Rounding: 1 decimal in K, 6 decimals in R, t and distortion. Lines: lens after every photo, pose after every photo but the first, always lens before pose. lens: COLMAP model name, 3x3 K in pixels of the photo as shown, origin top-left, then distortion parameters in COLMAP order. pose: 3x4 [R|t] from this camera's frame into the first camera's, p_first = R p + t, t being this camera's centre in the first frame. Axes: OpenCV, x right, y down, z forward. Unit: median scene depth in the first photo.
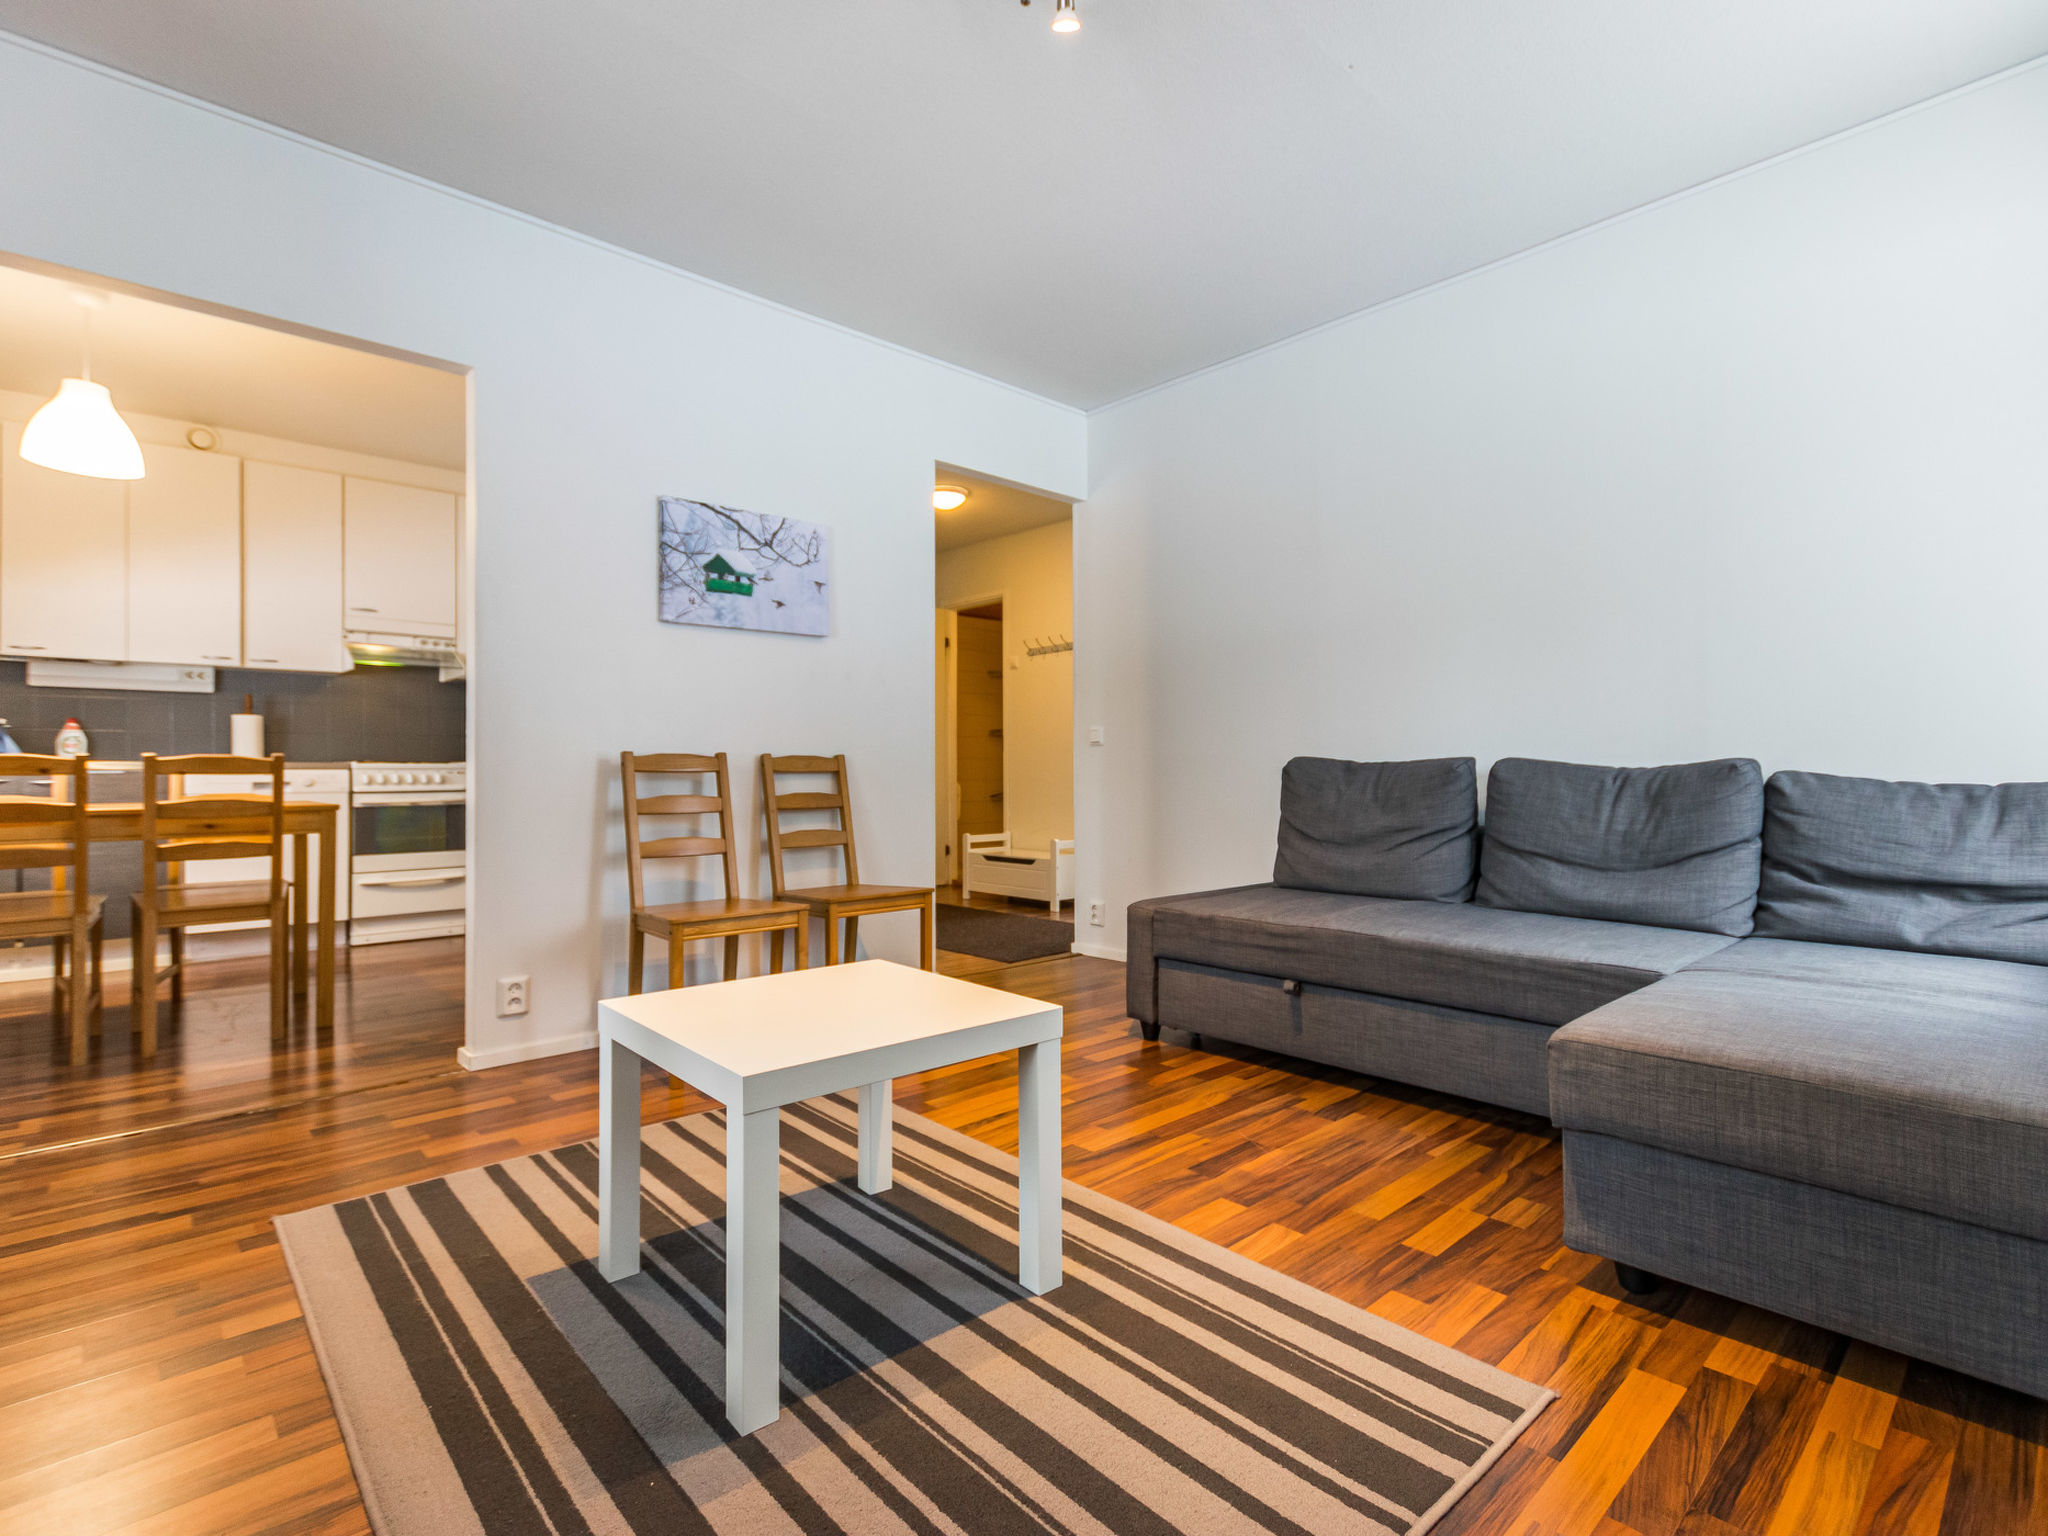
lens RADIAL K [[984.7, 0, 1024.0], [0, 984.7, 768.0], [0, 0, 1]] dist [0.003880, -0.000625]
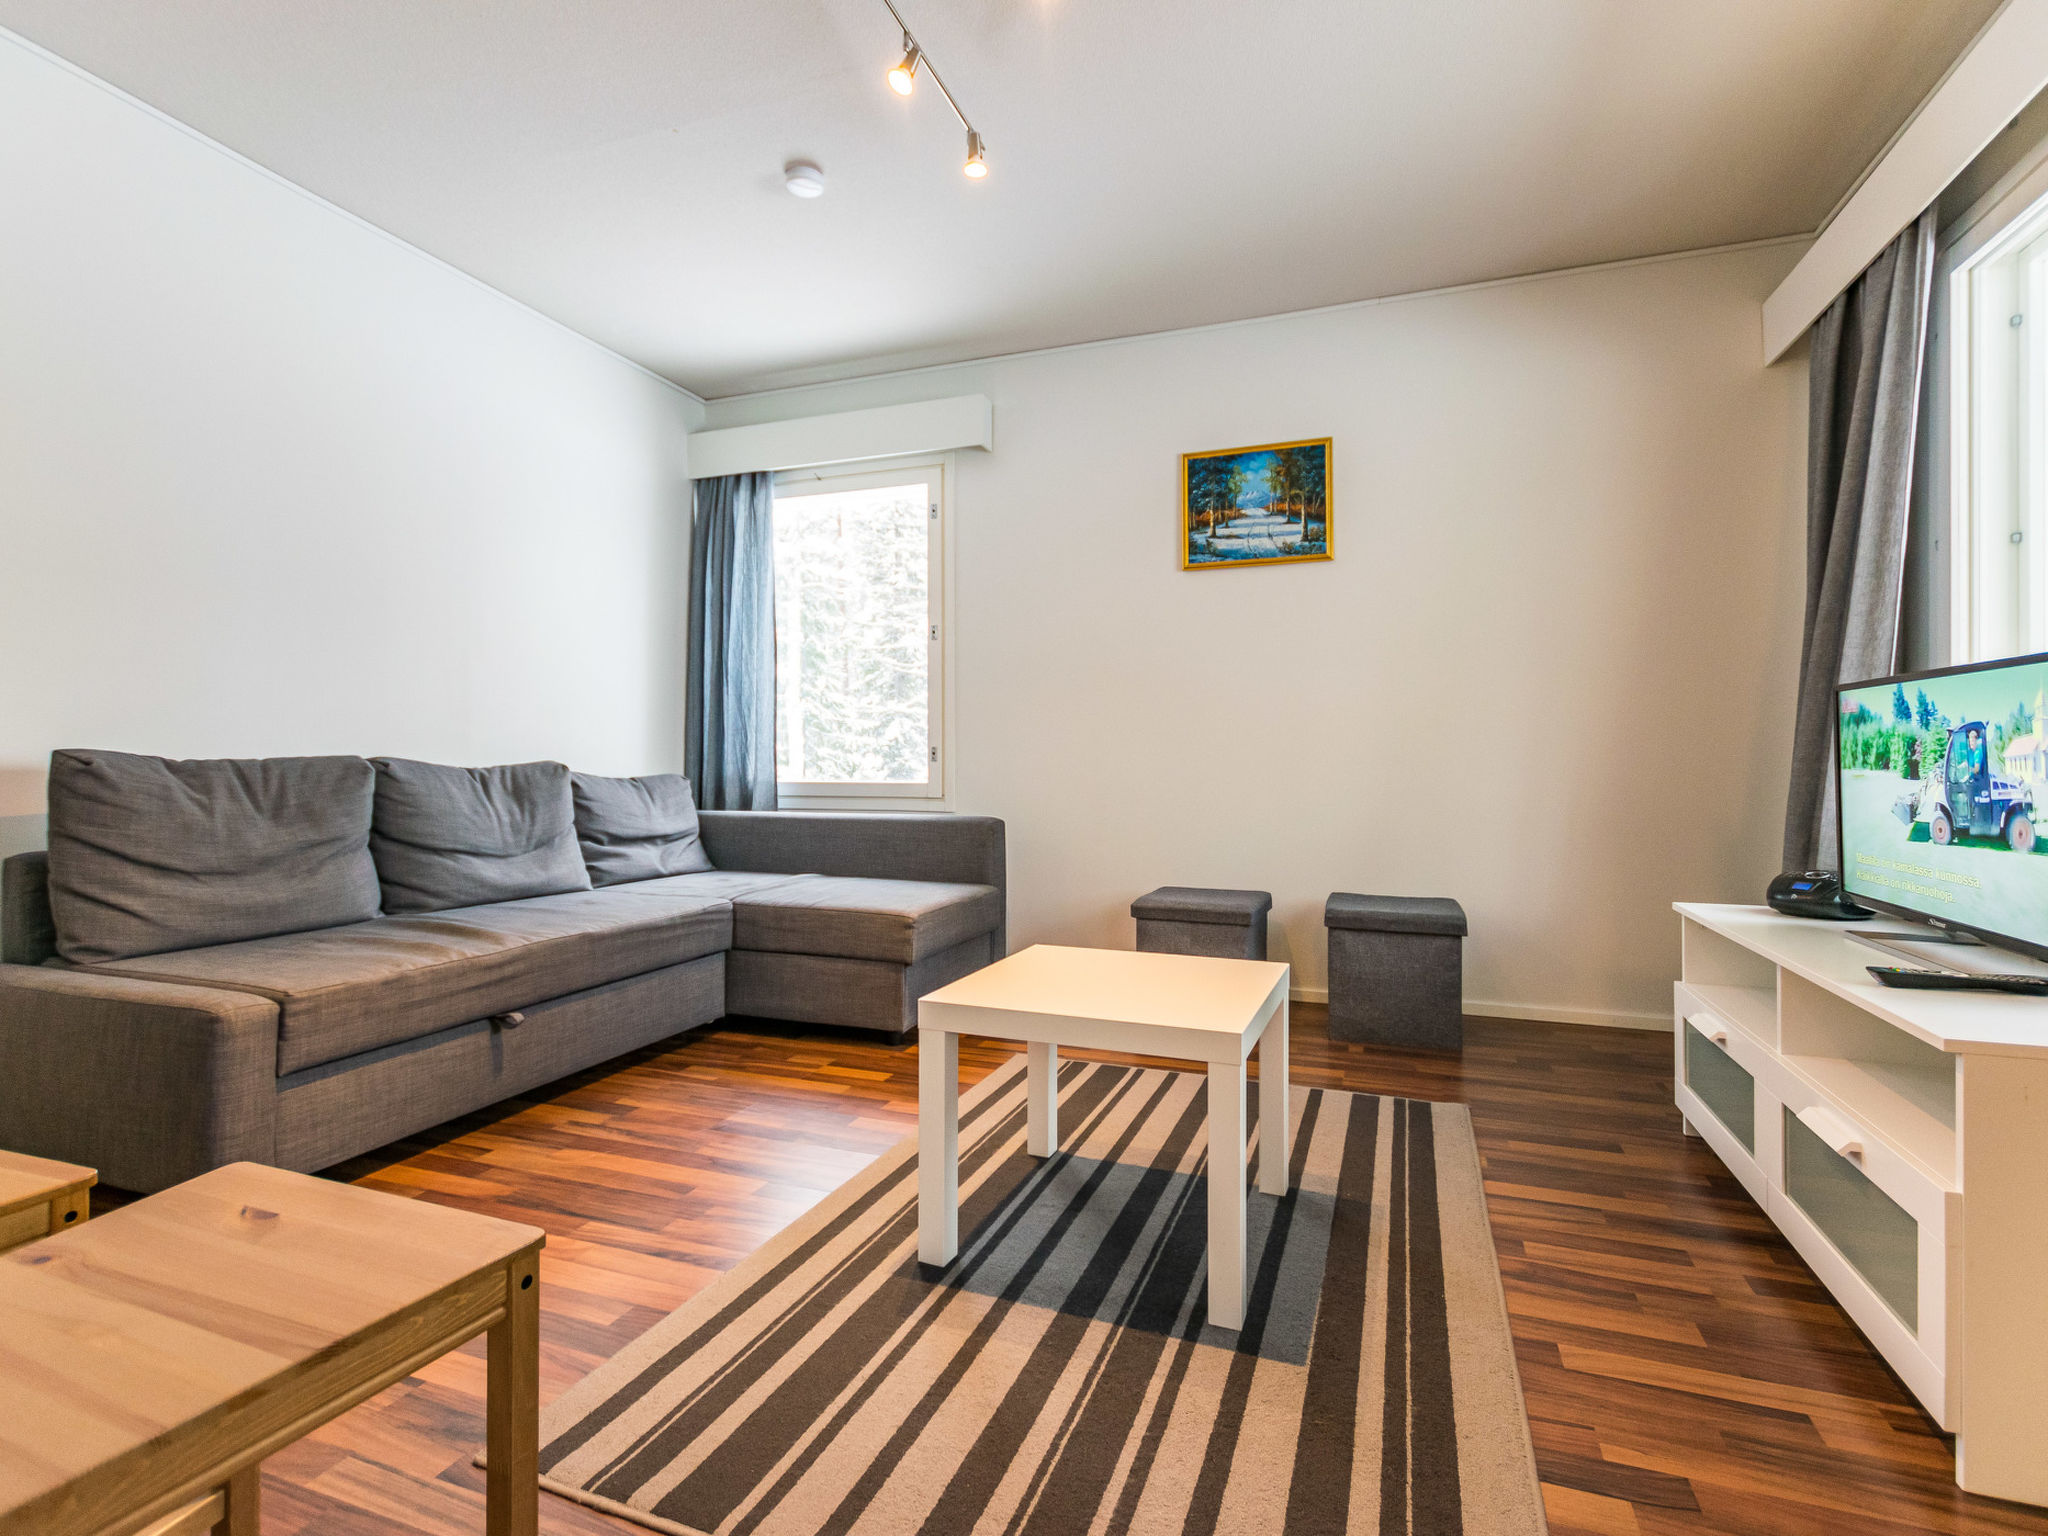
lens RADIAL K [[984.7, 0, 1024.0], [0, 984.7, 768.0], [0, 0, 1]] dist [0.003880, -0.000625]
pose [[-0.450731, -0.003187, 0.892654, -1.127820], [-0.004794, 0.999988, 0.001150, -0.007094], [-0.892647, -0.003761, -0.450741, 1.560062]]
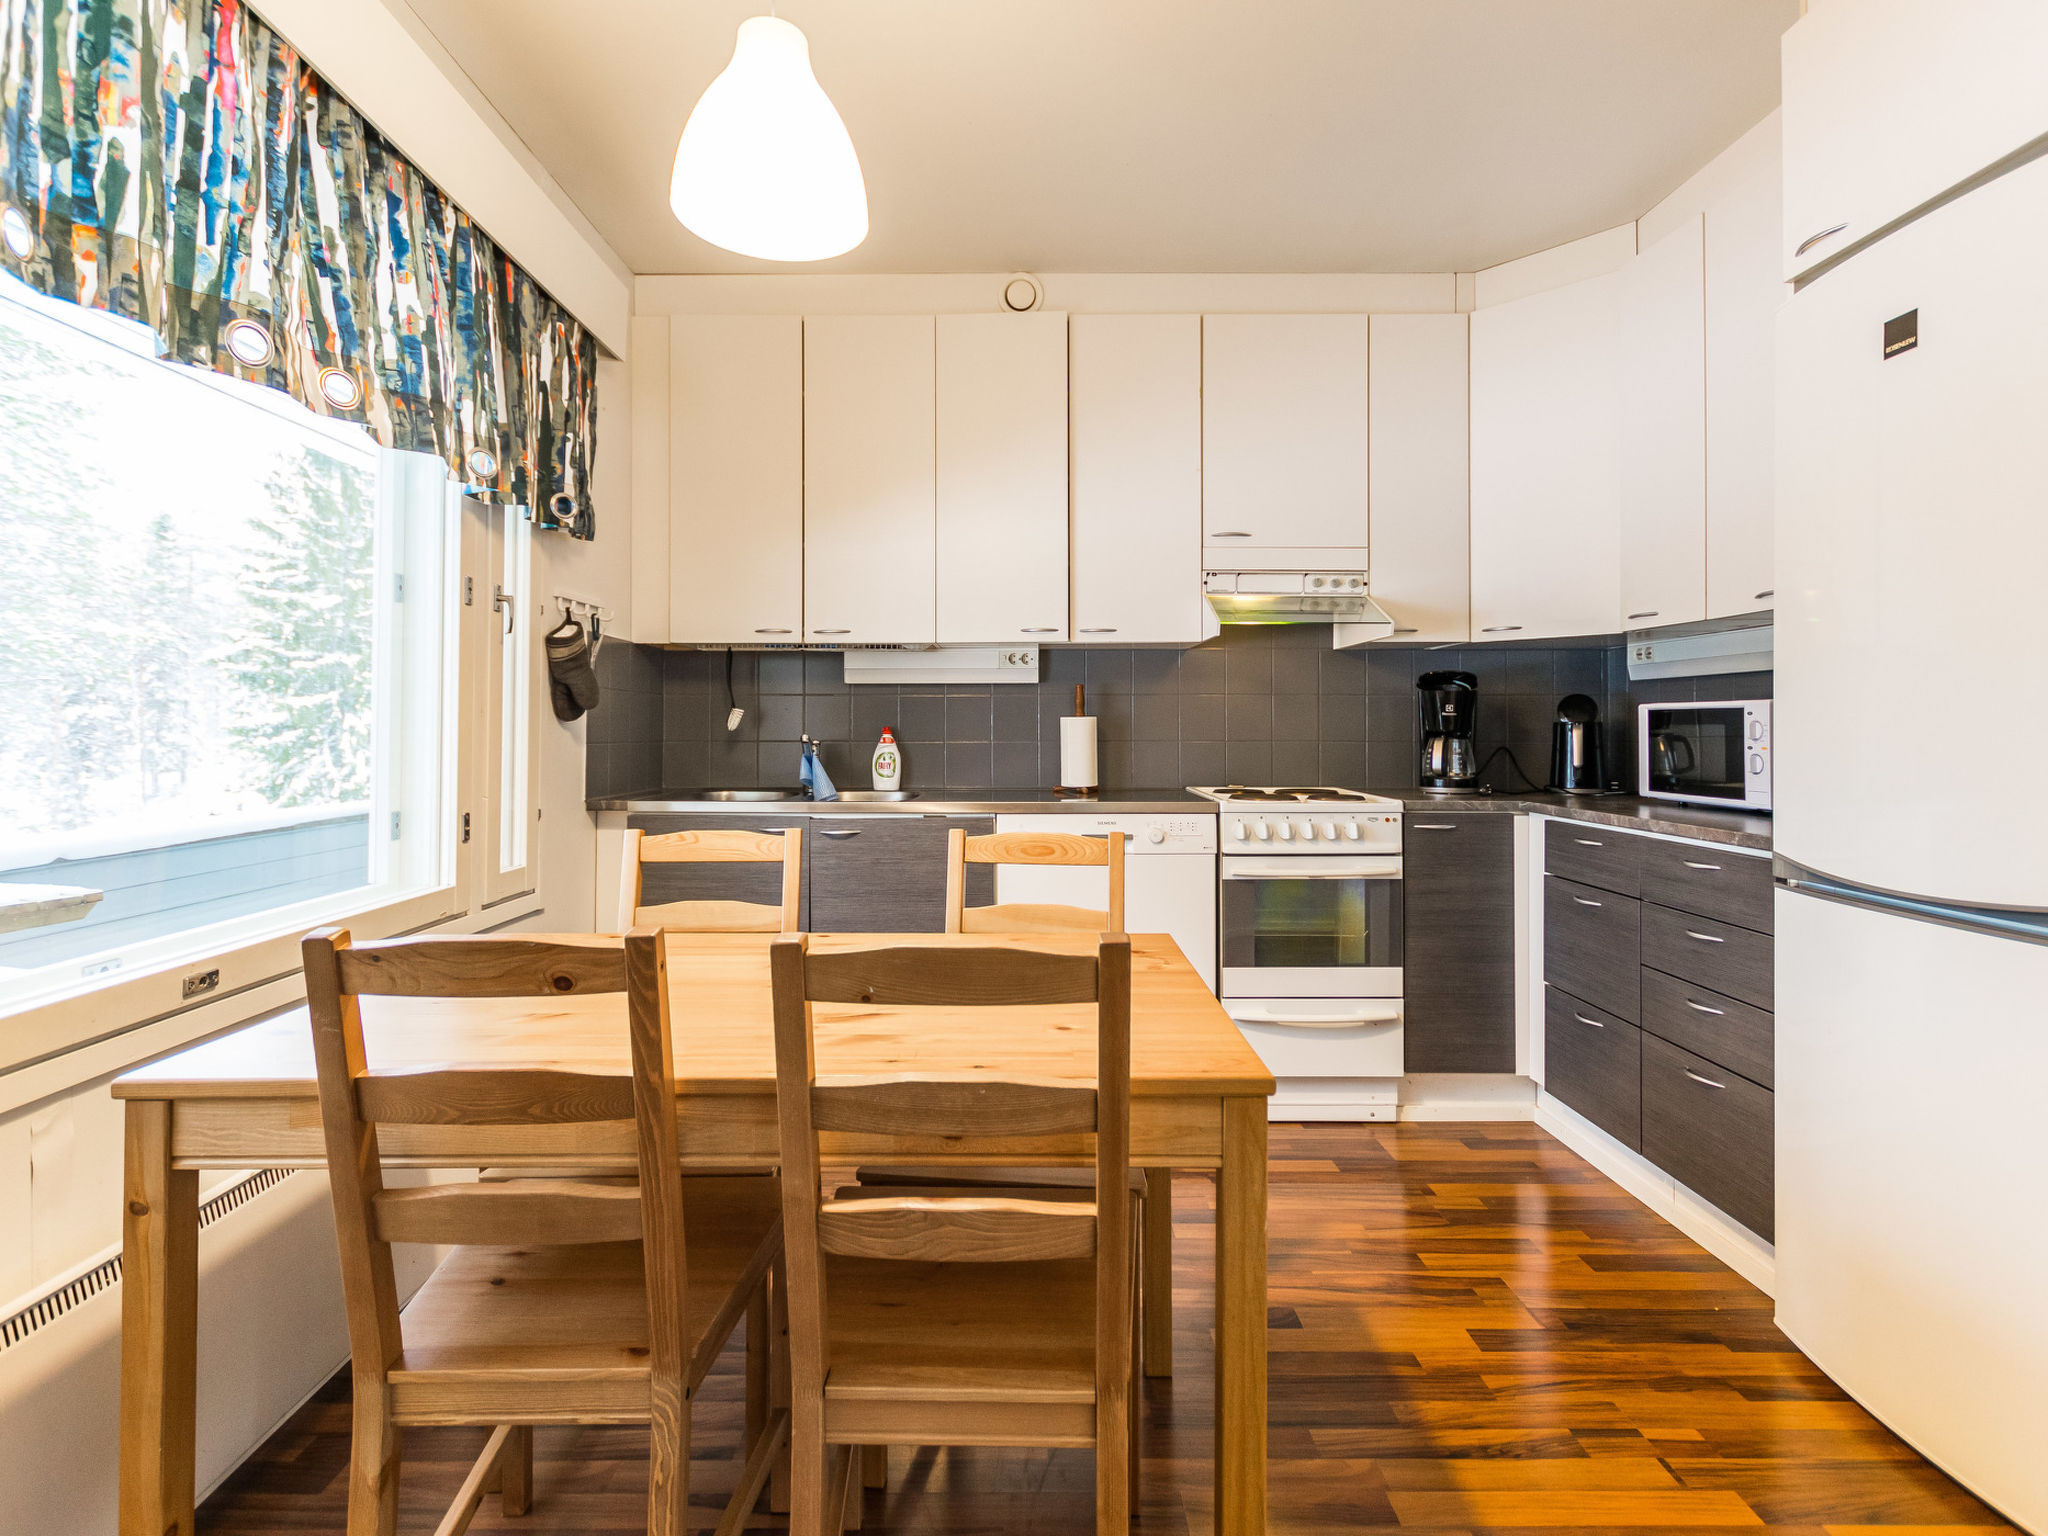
lens RADIAL K [[1004.1, 0, 1026.1], [0, 1004.1, 708.5], [0, 0, 1]] dist [-0.000391, -0.000128]
pose [[0.741469, -0.009954, -0.670914, -0.293157], [0.001079, 0.999906, -0.013642, -0.039559], [0.670987, 0.009391, 0.741410, 0.387544]]
